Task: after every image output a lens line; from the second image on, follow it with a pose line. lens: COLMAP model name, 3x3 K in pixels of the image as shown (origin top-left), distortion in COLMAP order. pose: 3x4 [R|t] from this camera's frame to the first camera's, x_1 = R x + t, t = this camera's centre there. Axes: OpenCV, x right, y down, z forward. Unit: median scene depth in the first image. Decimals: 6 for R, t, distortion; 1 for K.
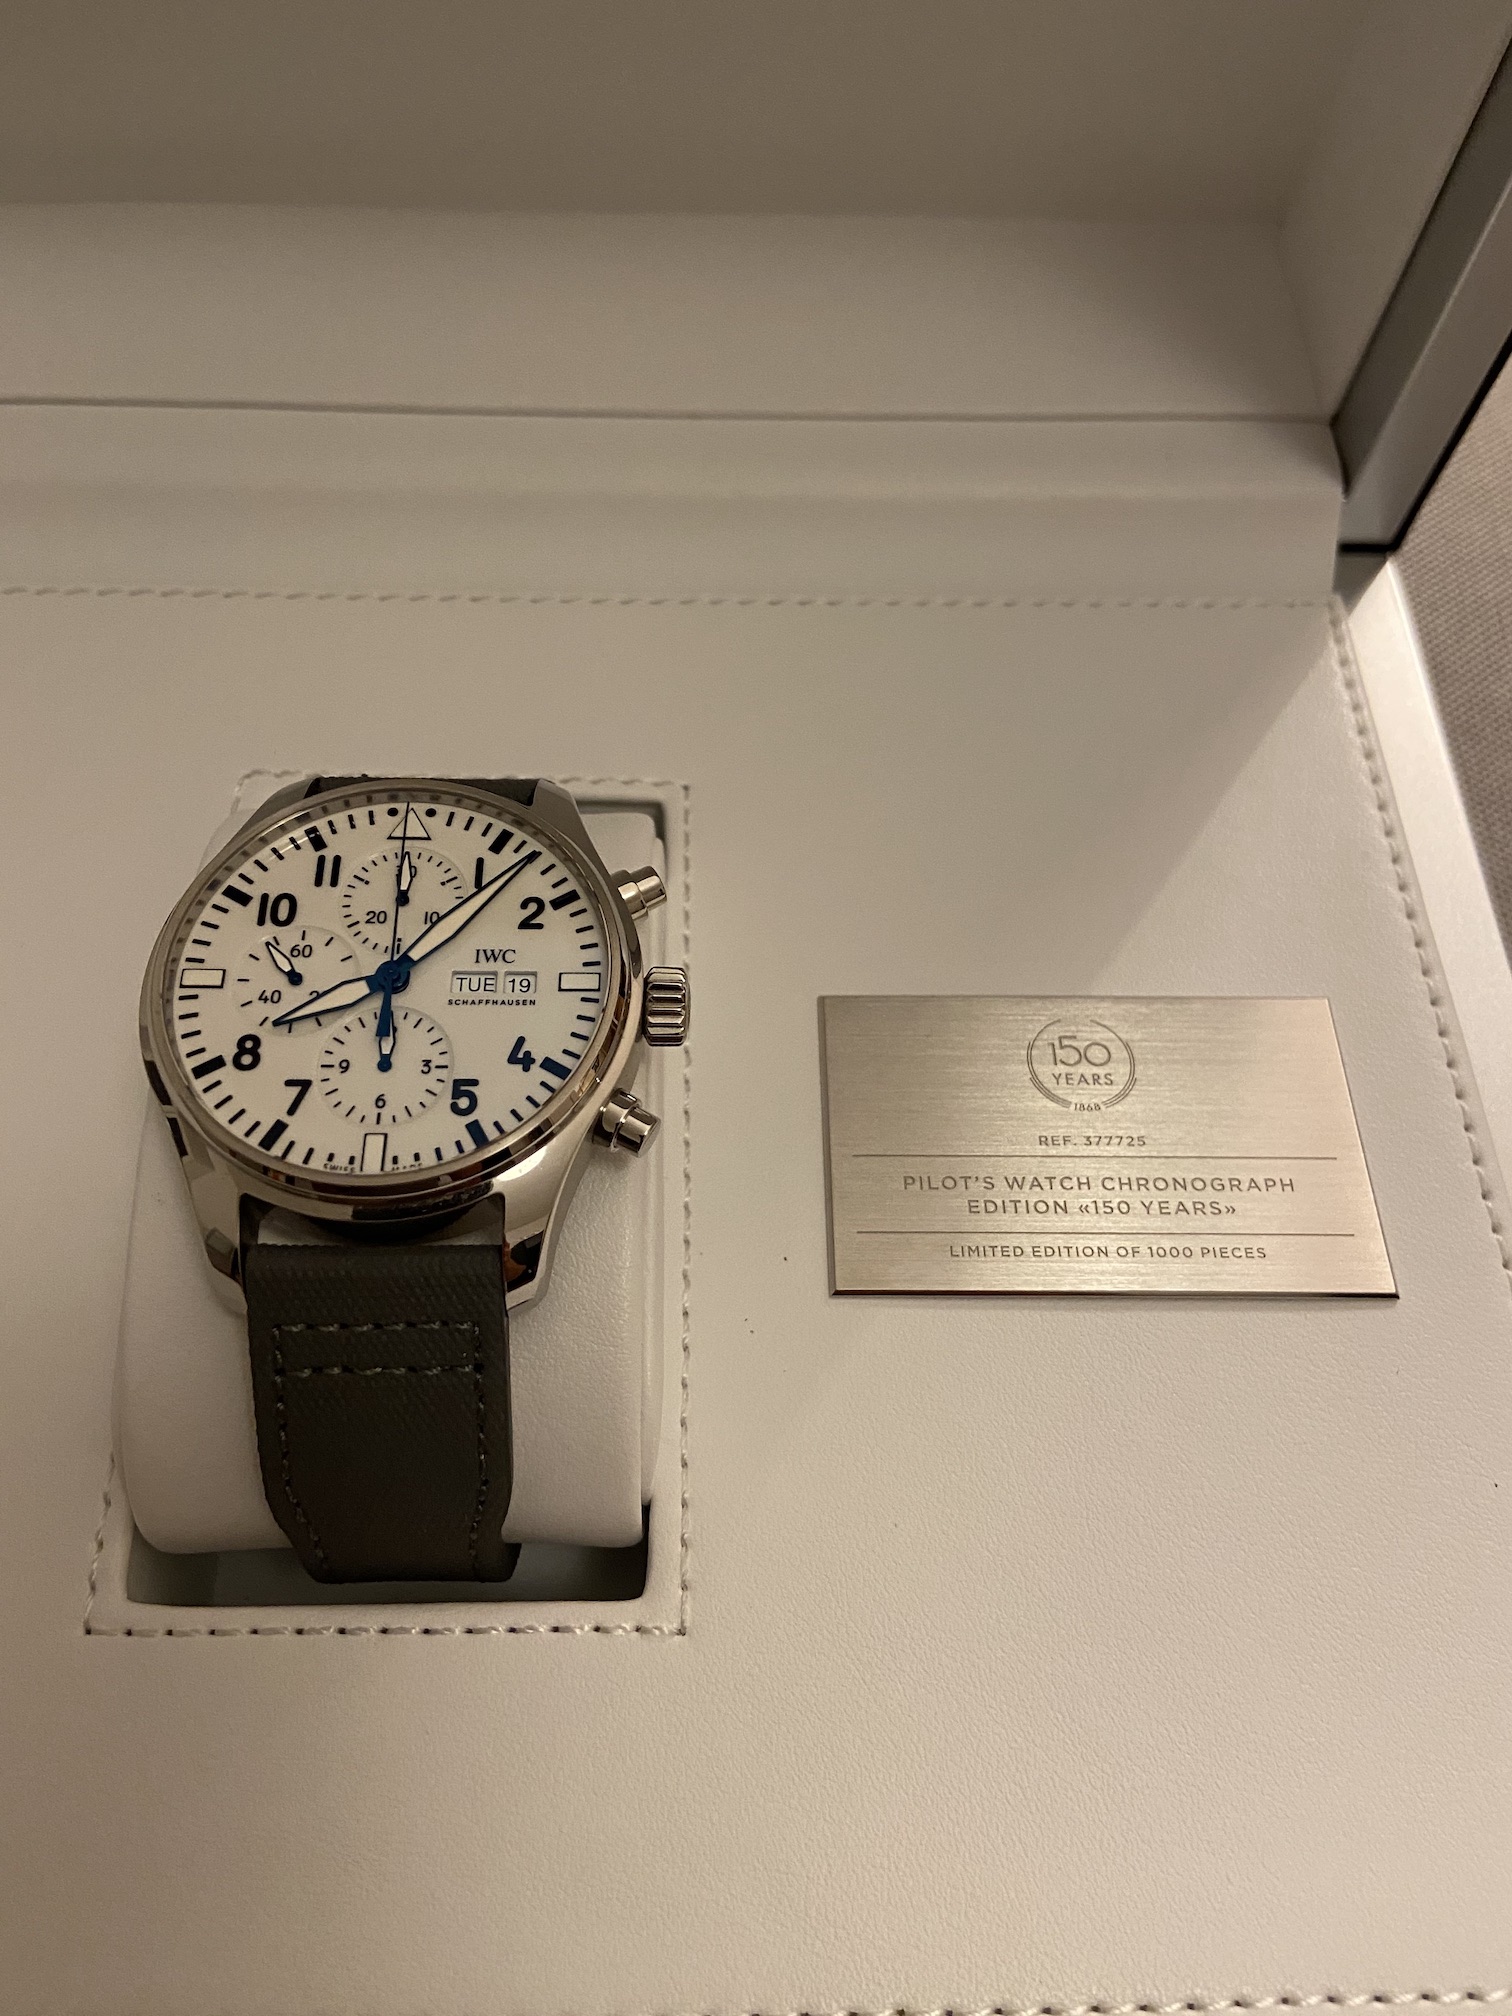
lens RADIAL K [[1588.1, 0, 757.9], [0, 1588.1, 997.0], [0, 0, 1]] dist [0.144486, -0.223036]
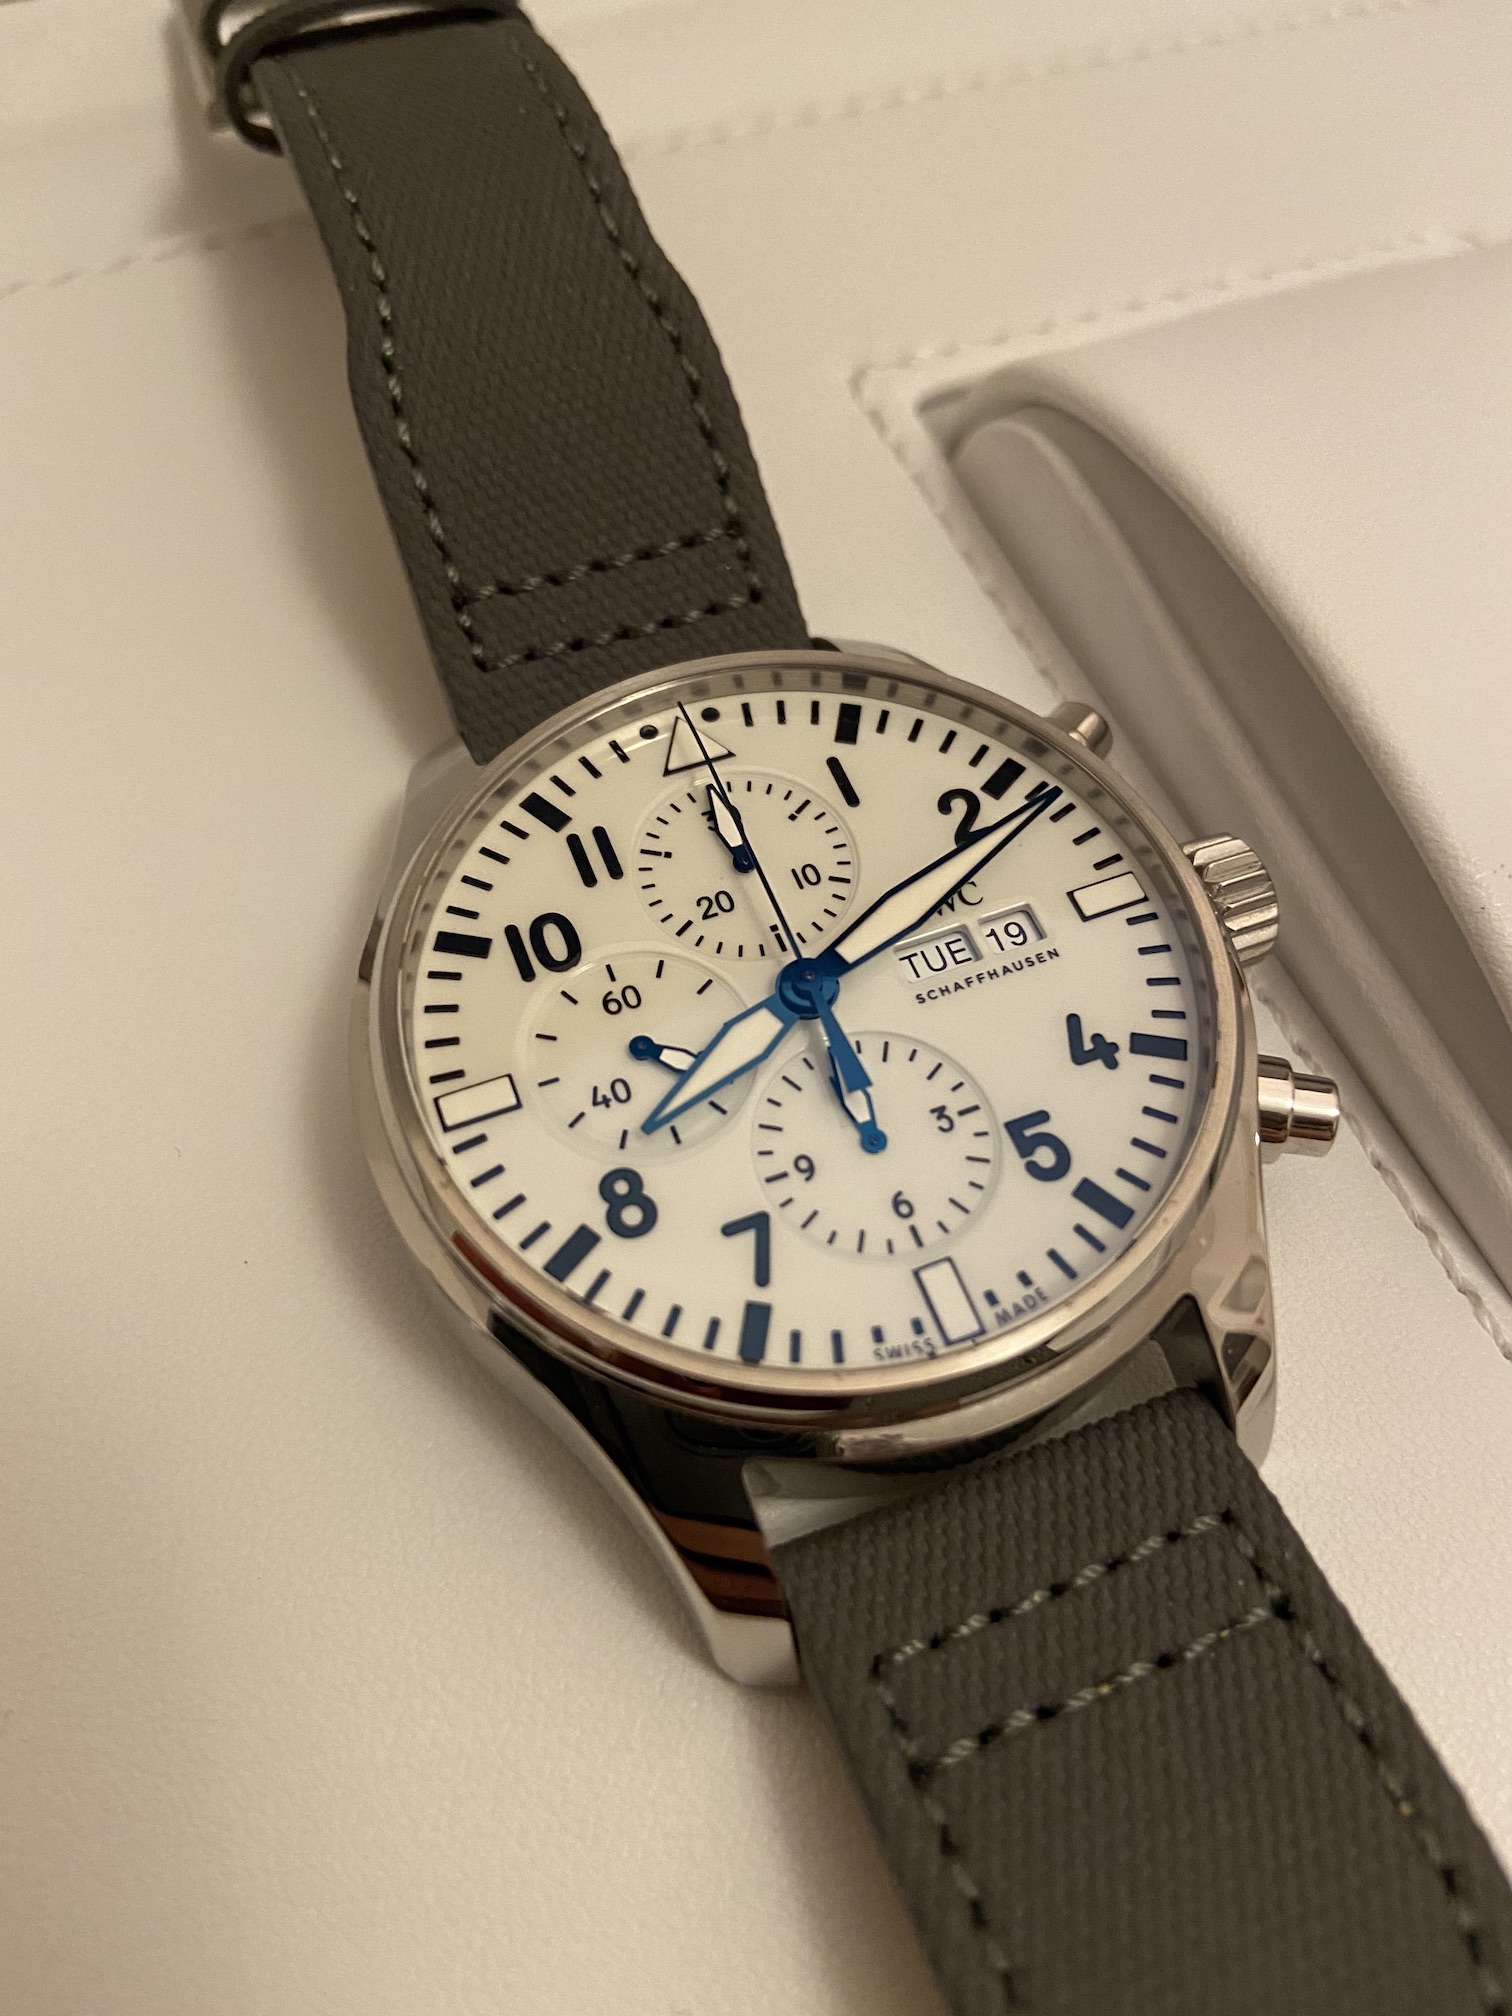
lens RADIAL K [[1590.6, 0, 756.0], [0, 1590.6, 1008.0], [0, 0, 1]] dist [0.115062, -0.143193]
pose [[0.932995, -0.314529, 0.174904, -0.336630], [0.319357, 0.947634, 0.000571, -0.011865], [-0.165925, 0.055324, 0.984585, 0.463175]]
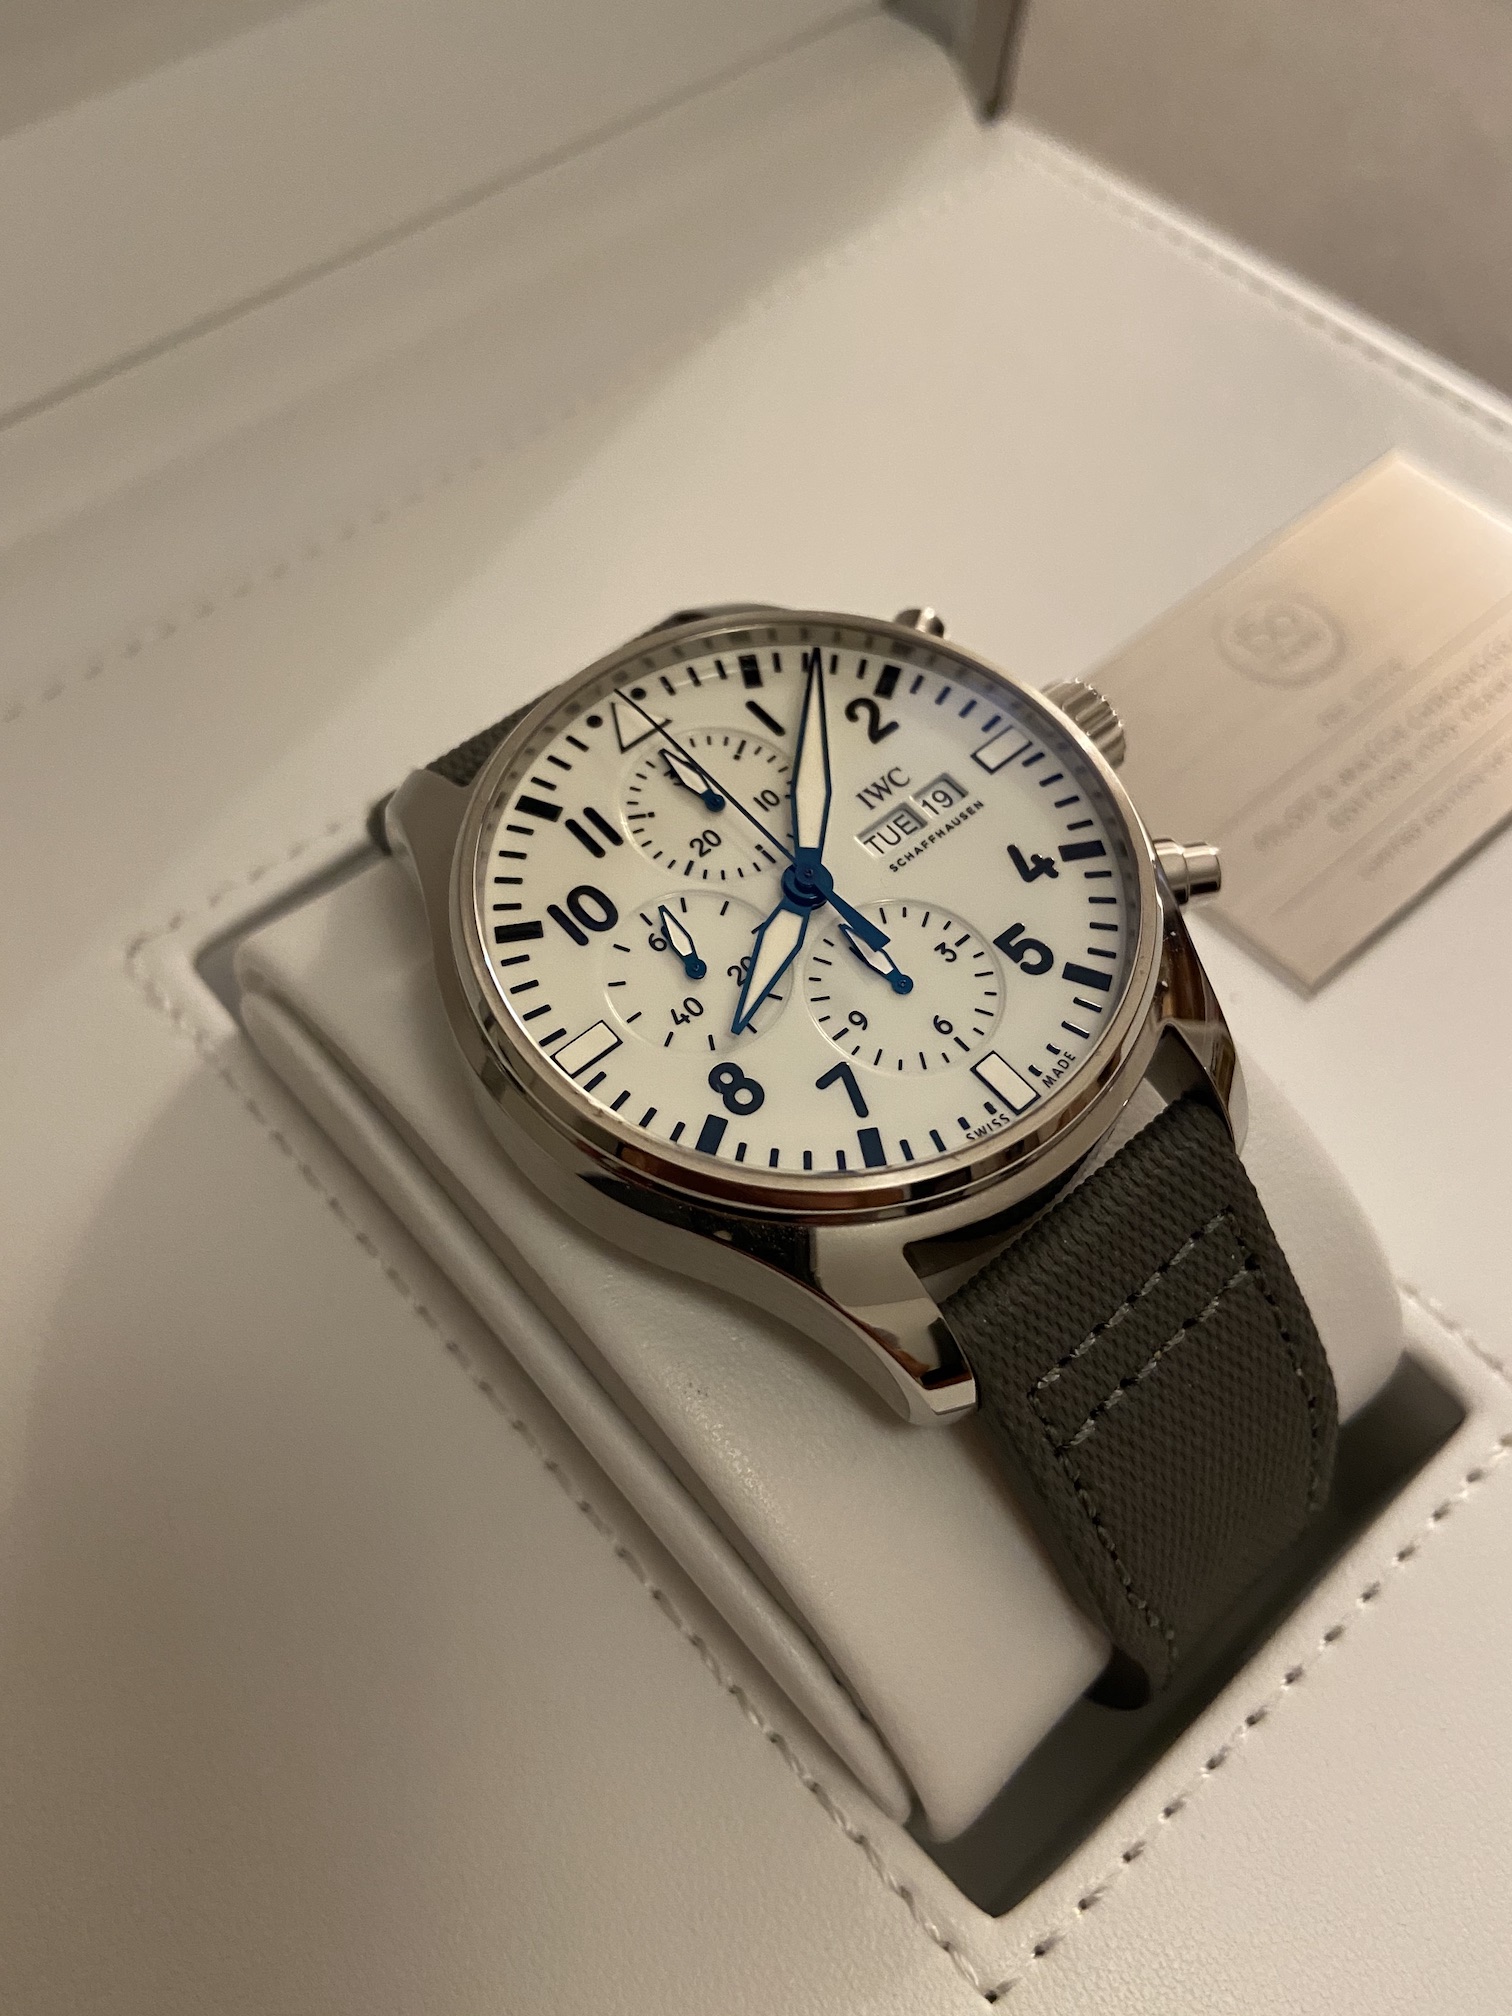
lens RADIAL K [[1588.1, 0, 757.9], [0, 1588.1, 997.0], [0, 0, 1]] dist [0.144486, -0.223036]
pose [[0.756265, -0.568562, 0.323728, -0.476792], [0.574134, 0.813981, 0.088349, -0.043959], [-0.313740, 0.119048, 0.942016, 0.385214]]
